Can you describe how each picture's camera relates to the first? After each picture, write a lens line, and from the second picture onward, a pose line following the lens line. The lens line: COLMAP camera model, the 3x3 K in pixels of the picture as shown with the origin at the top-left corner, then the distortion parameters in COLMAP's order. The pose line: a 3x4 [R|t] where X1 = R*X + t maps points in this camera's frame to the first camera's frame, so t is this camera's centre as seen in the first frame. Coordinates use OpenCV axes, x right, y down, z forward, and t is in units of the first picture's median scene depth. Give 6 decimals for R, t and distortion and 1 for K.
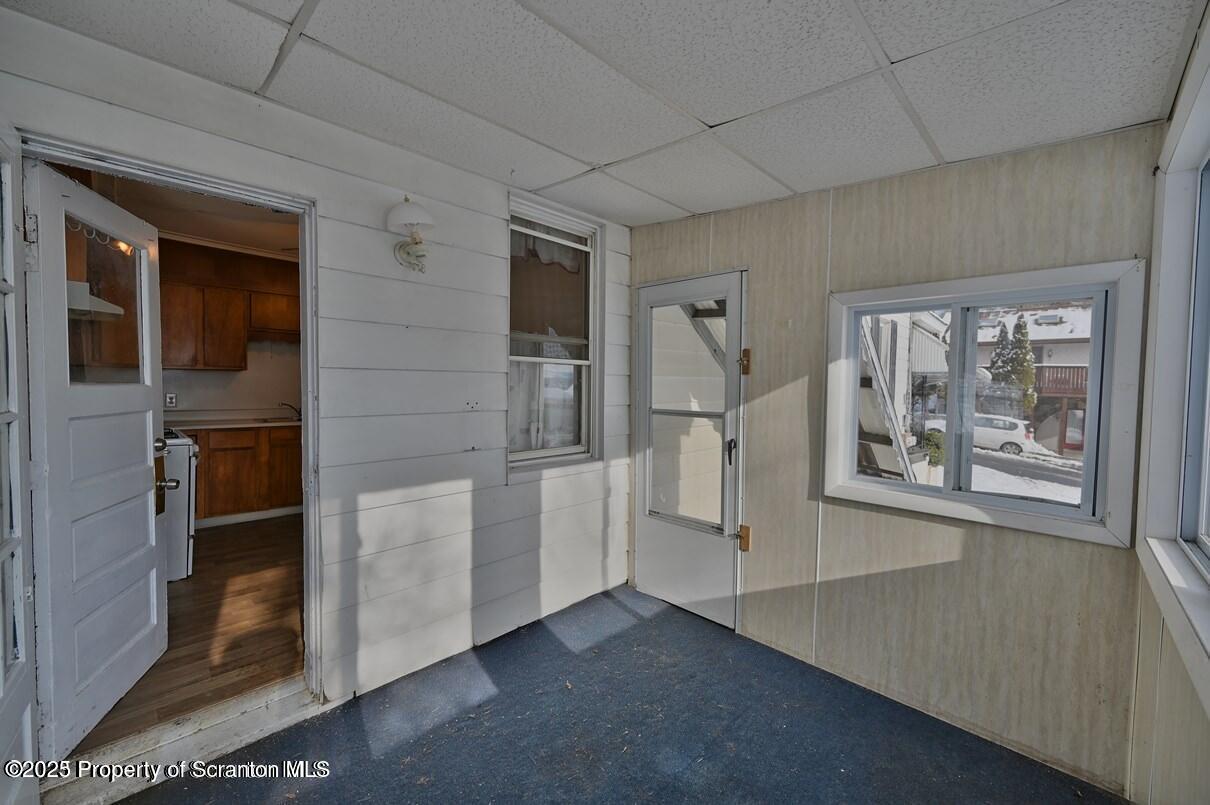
lens RADIAL K [[477.3, 0, 609.5], [0, 477.3, 399.5], [0, 0, 1]] dist [0.001765, 0.000003]
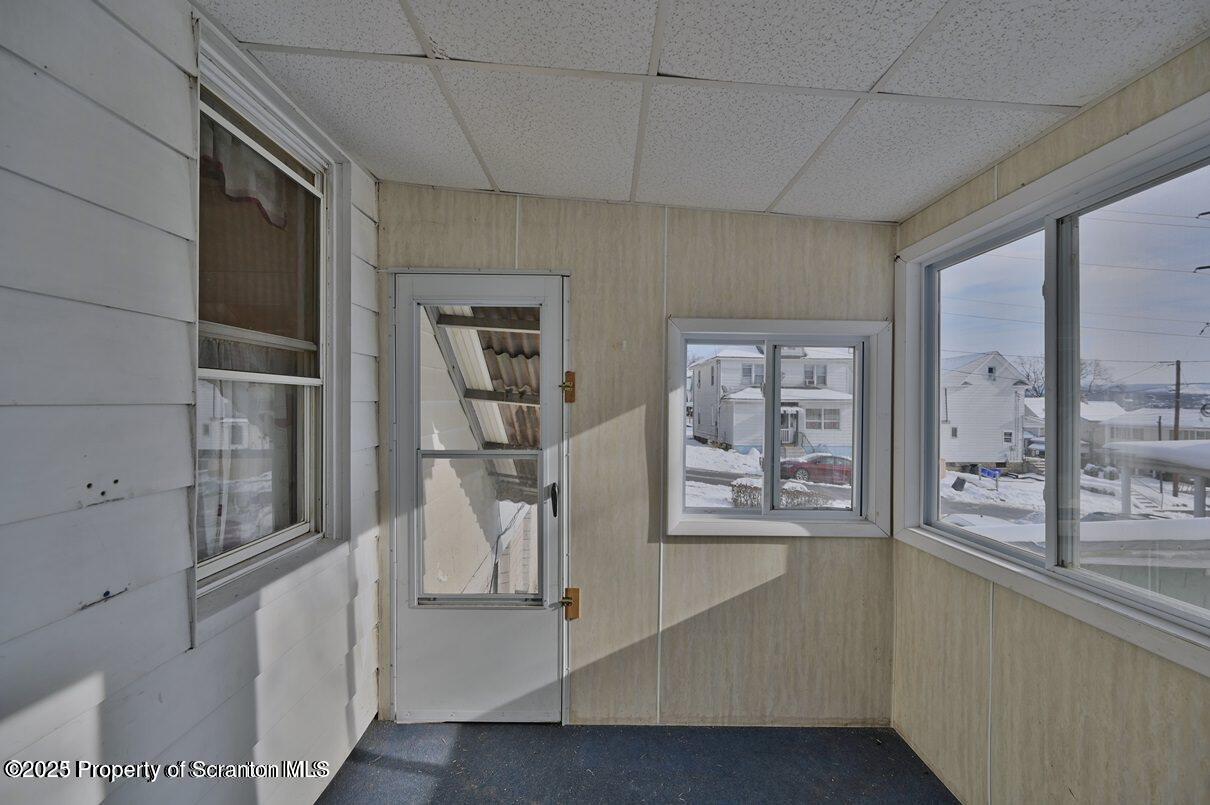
lens RADIAL K [[477.3, 0, 606.2], [0, 477.3, 402.8], [0, 0, 1]] dist [0.001765, 0.000003]
pose [[0.703739, -0.008579, 0.710407, -0.262174], [0.023776, 0.999651, -0.011481, -0.042836], [-0.710060, 0.024970, 0.703698, 0.392854]]
